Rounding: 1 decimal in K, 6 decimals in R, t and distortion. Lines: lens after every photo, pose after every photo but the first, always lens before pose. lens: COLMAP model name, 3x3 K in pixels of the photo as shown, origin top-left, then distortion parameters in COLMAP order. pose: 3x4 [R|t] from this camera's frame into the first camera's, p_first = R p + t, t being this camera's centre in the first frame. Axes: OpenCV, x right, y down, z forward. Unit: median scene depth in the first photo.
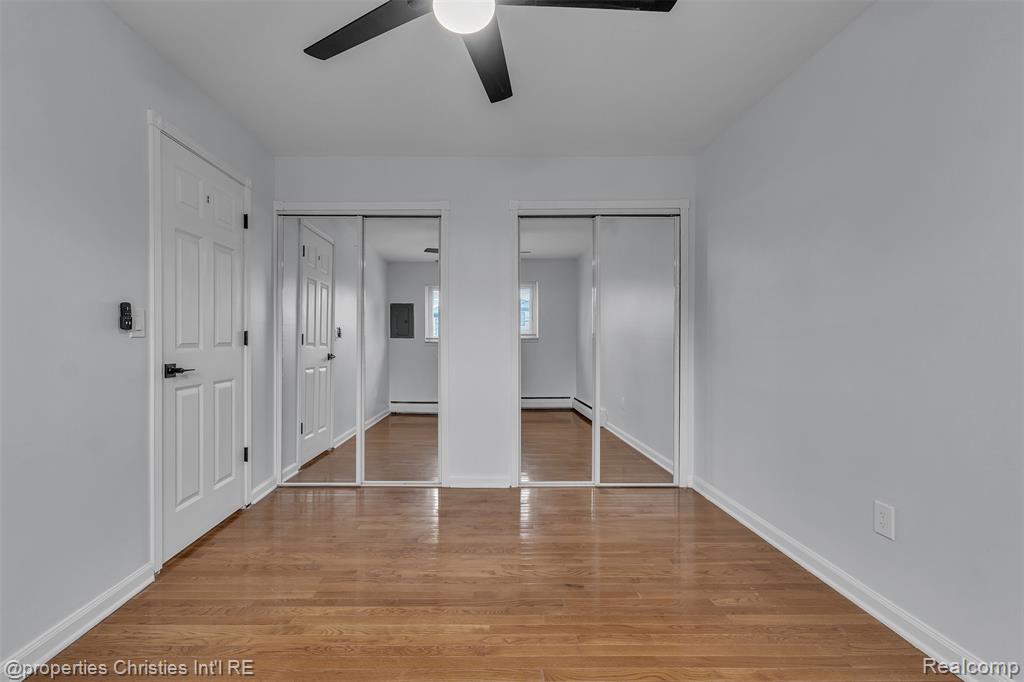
lens RADIAL K [[434.5, 0, 507.7], [0, 434.5, 336.7], [0, 0, 1]] dist [-0.001376, 0.000134]
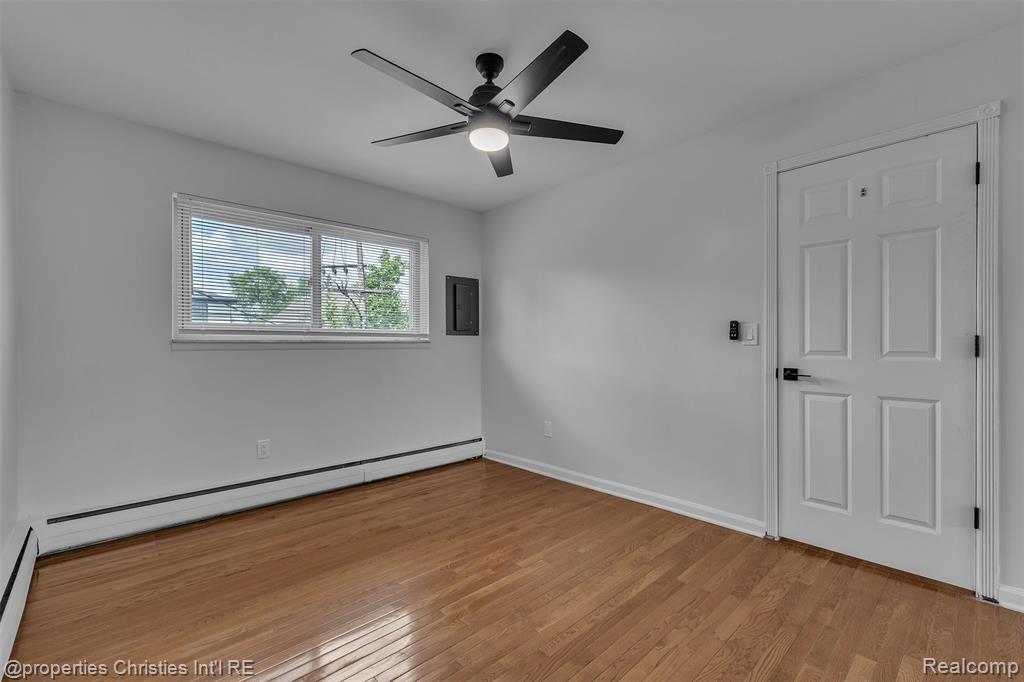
lens RADIAL K [[434.5, 0, 509.5], [0, 434.5, 345.5], [0, 0, 1]] dist [-0.001376, 0.000134]
pose [[-0.771667, -0.001264, -0.636025, 0.573103], [-0.003139, 0.999993, 0.001821, 0.002718], [0.636018, 0.003402, -0.771666, 1.529810]]
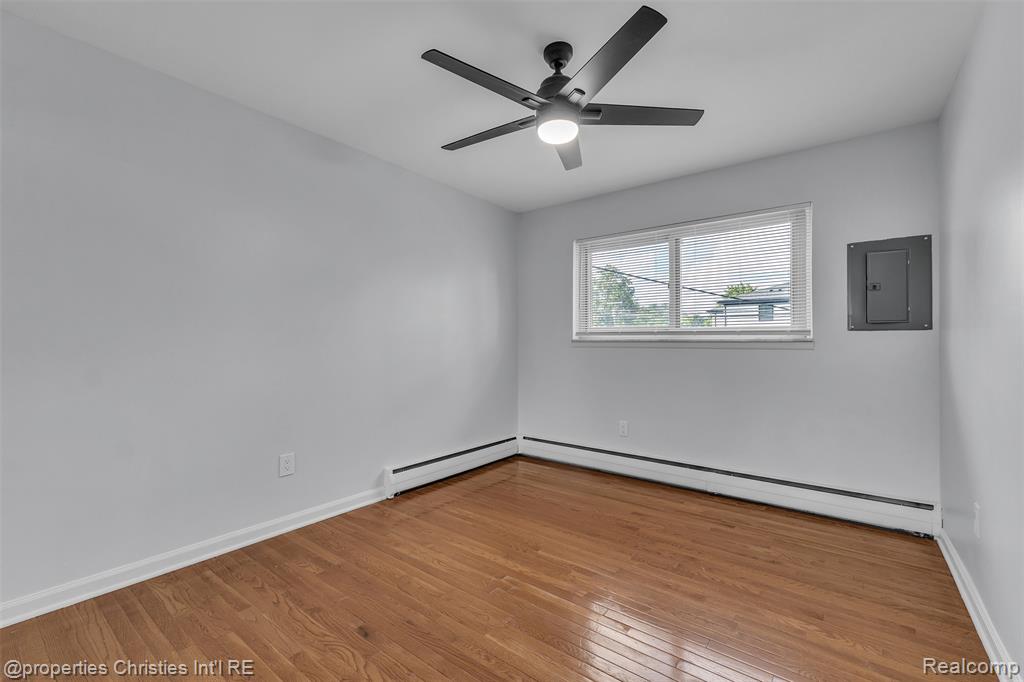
lens RADIAL K [[434.5, 0, 521.5], [0, 434.5, 340.8], [0, 0, 1]] dist [-0.001376, 0.000134]
pose [[-0.759943, -0.004709, 0.649973, -0.652904], [-0.005451, 0.999985, 0.000872, -0.005144], [-0.649967, -0.002880, -0.759957, 1.504891]]
